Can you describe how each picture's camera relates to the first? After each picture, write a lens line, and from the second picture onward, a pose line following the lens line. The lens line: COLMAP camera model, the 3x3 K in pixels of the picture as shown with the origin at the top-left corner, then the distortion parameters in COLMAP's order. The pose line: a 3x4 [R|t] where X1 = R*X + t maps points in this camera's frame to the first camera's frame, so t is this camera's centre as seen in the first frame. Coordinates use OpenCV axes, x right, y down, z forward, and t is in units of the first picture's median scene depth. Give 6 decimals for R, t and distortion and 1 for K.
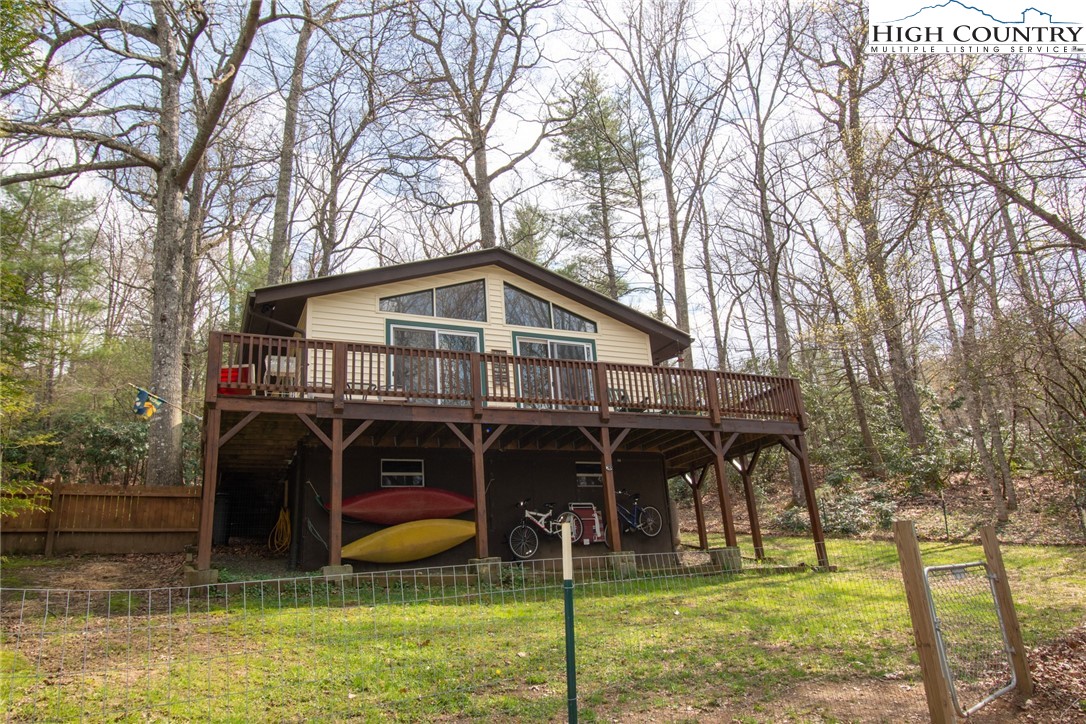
lens RADIAL K [[698.0, 0, 542.5], [0, 698.0, 361.9], [0, 0, 1]] dist [-0.007746, -0.003079]
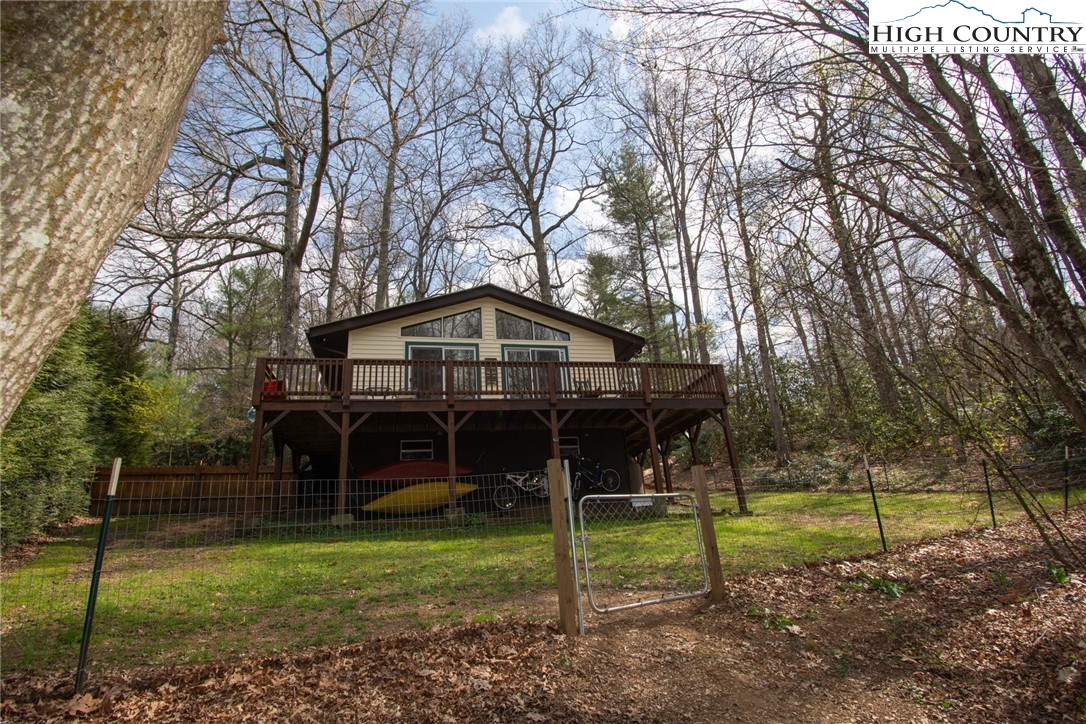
lens RADIAL K [[517.5, 0, 543.2], [0, 517.5, 360.6], [0, 0, 1]] dist [0.000725, -0.000007]
pose [[0.983320, -0.068625, -0.168439, 0.196406], [0.065101, 0.997530, -0.026362, 0.020080], [0.169832, 0.014957, 0.985359, 0.012354]]
